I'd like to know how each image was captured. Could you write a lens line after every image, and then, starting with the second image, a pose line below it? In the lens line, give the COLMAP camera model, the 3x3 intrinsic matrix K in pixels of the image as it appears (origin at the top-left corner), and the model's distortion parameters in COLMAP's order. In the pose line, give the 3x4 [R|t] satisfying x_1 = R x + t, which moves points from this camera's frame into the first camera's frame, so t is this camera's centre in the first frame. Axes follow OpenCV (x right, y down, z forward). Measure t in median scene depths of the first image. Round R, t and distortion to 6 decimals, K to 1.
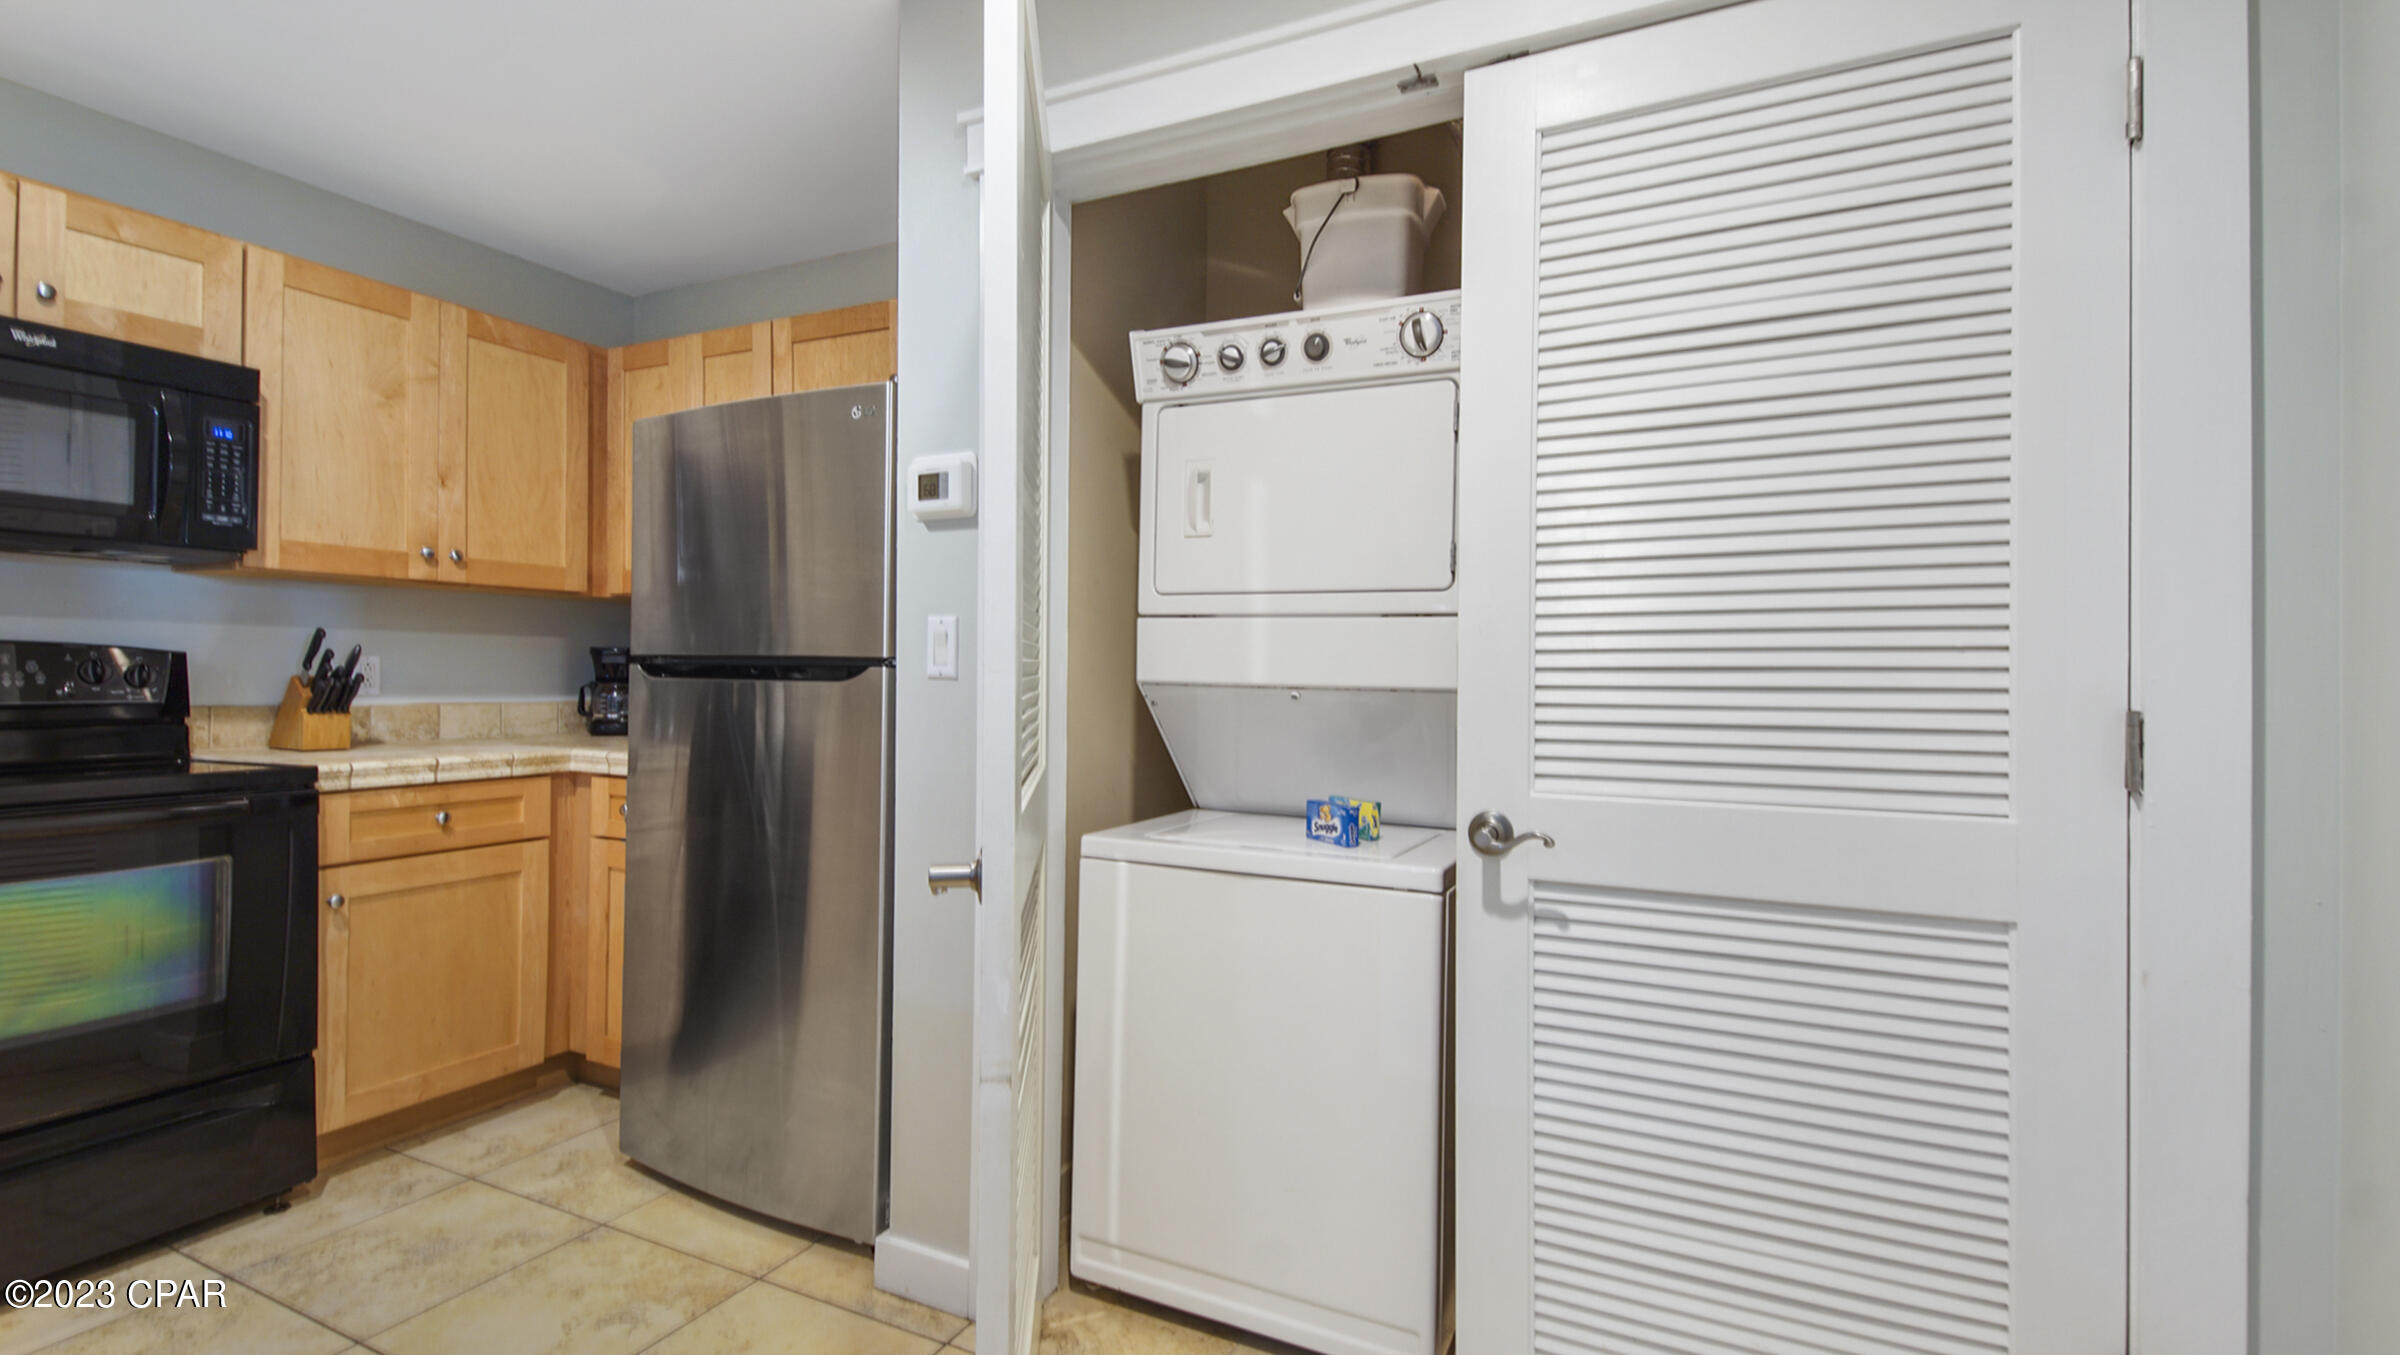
lens RADIAL K [[1088.4, 0, 1205.7], [0, 1088.4, 673.5], [0, 0, 1]] dist [0.046326, -0.020565]
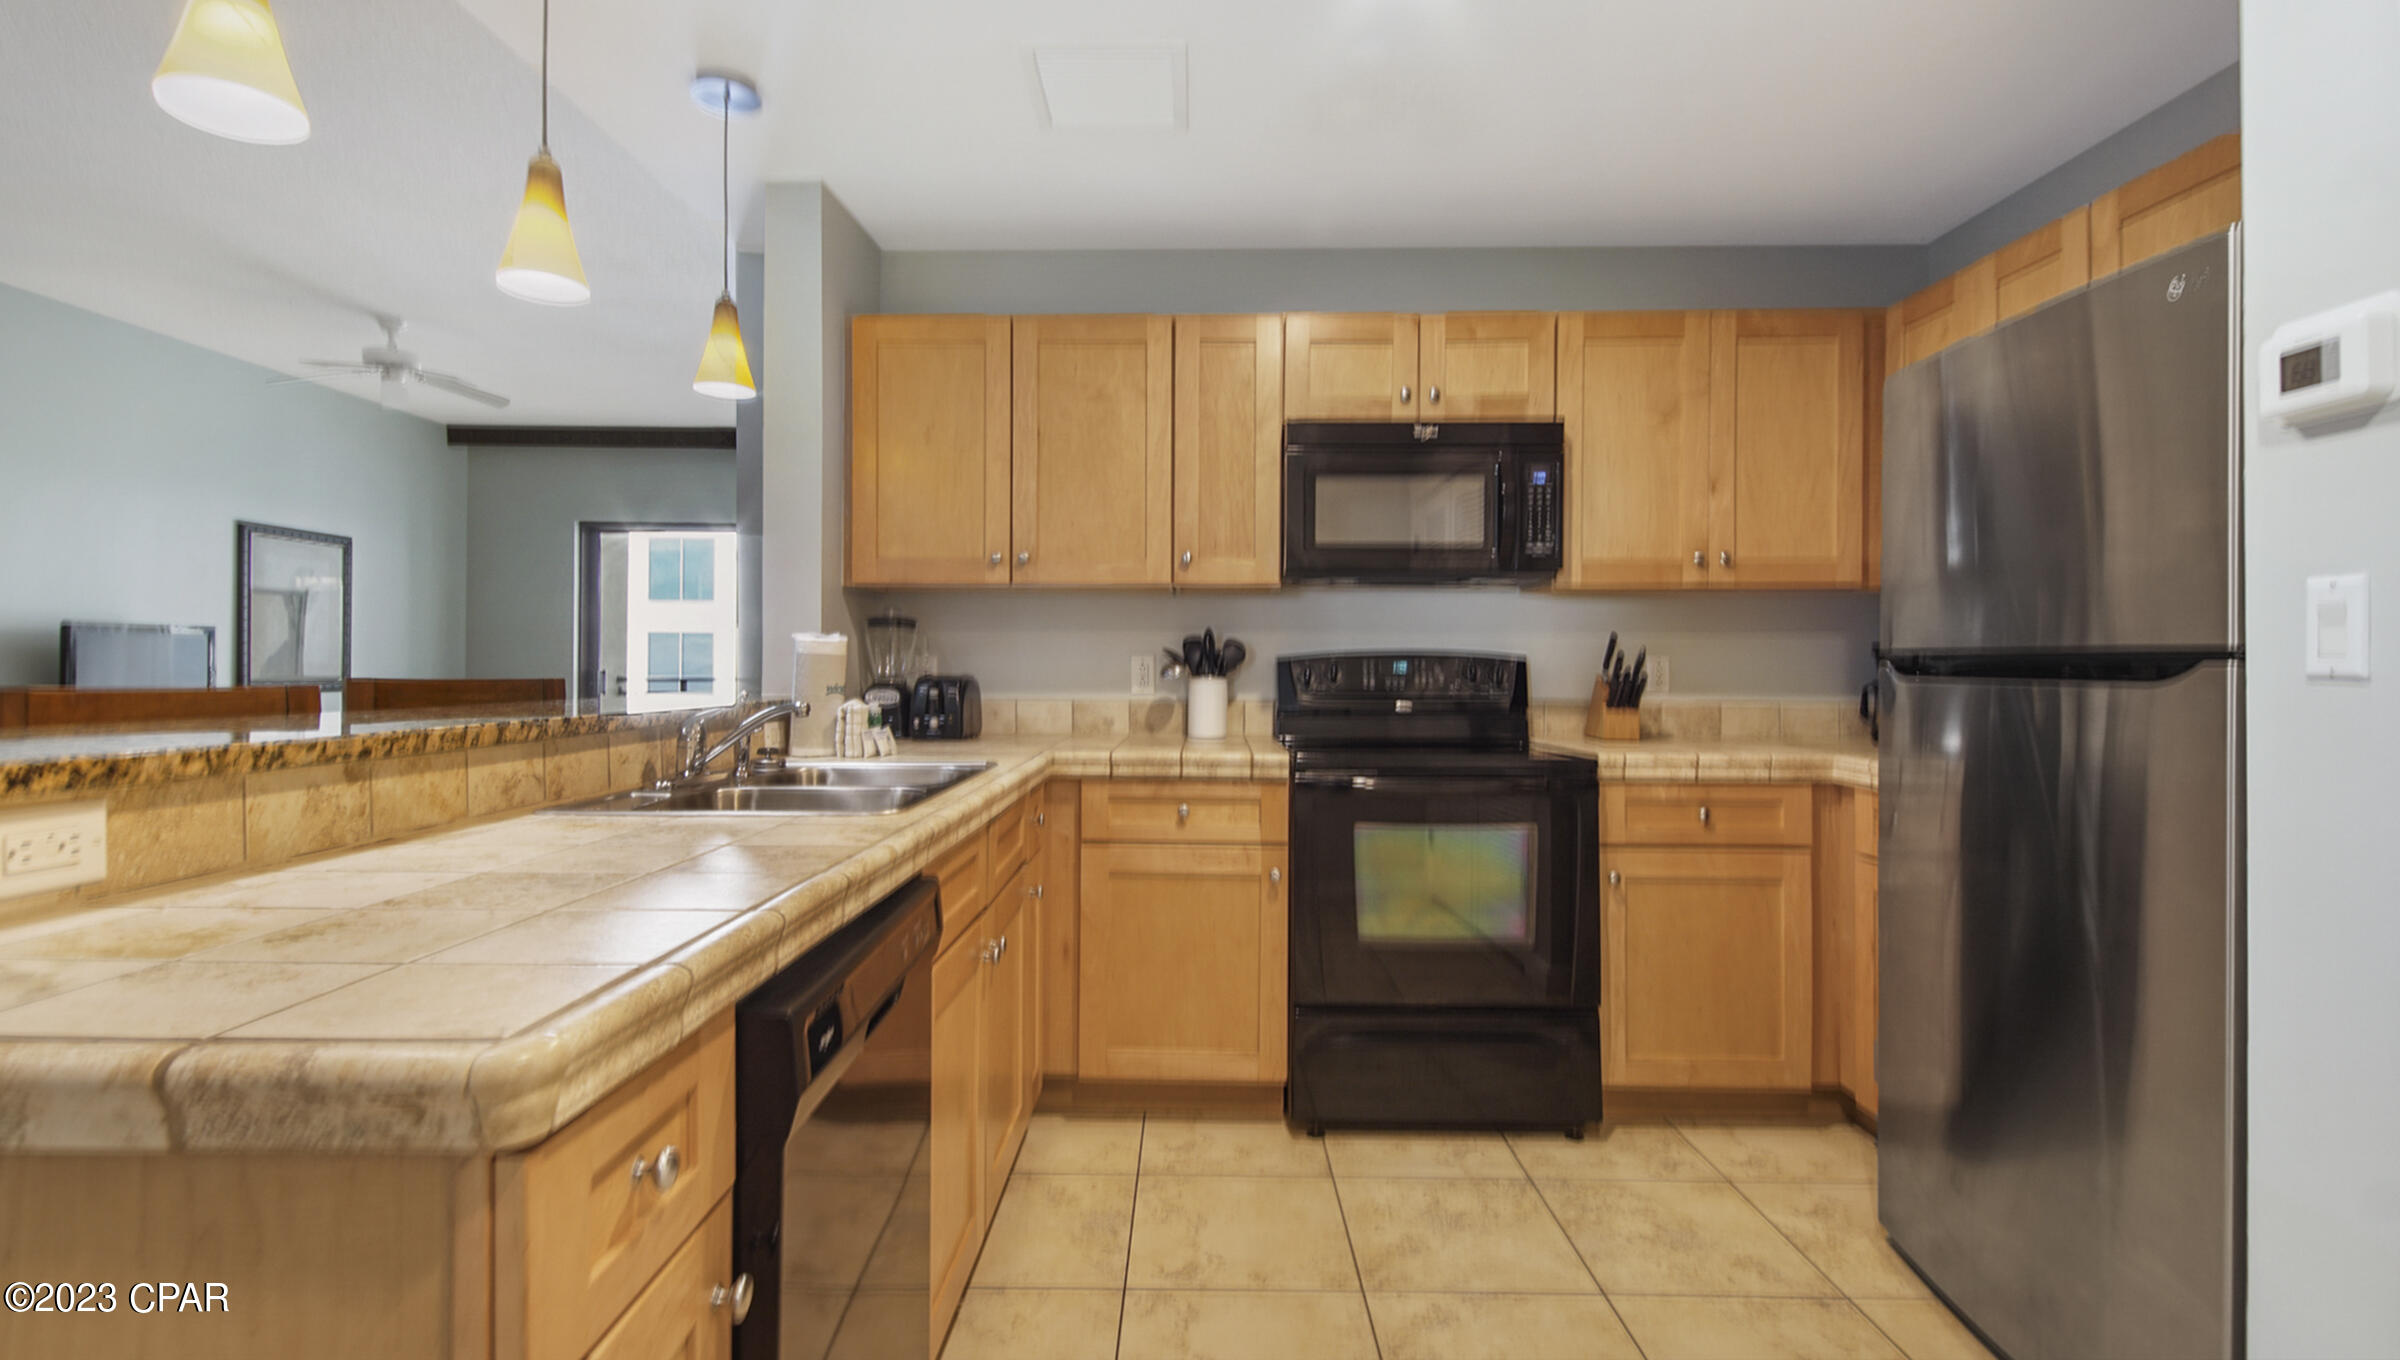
lens RADIAL K [[1104.1, 0, 1188.7], [0, 1104.1, 658.6], [0, 0, 1]] dist [0.017278, -0.002573]
pose [[0.417118, -0.016789, -0.908697, 0.048459], [0.005580, 0.999858, -0.015912, -0.000632], [0.908835, 0.001566, 0.417152, 0.141437]]
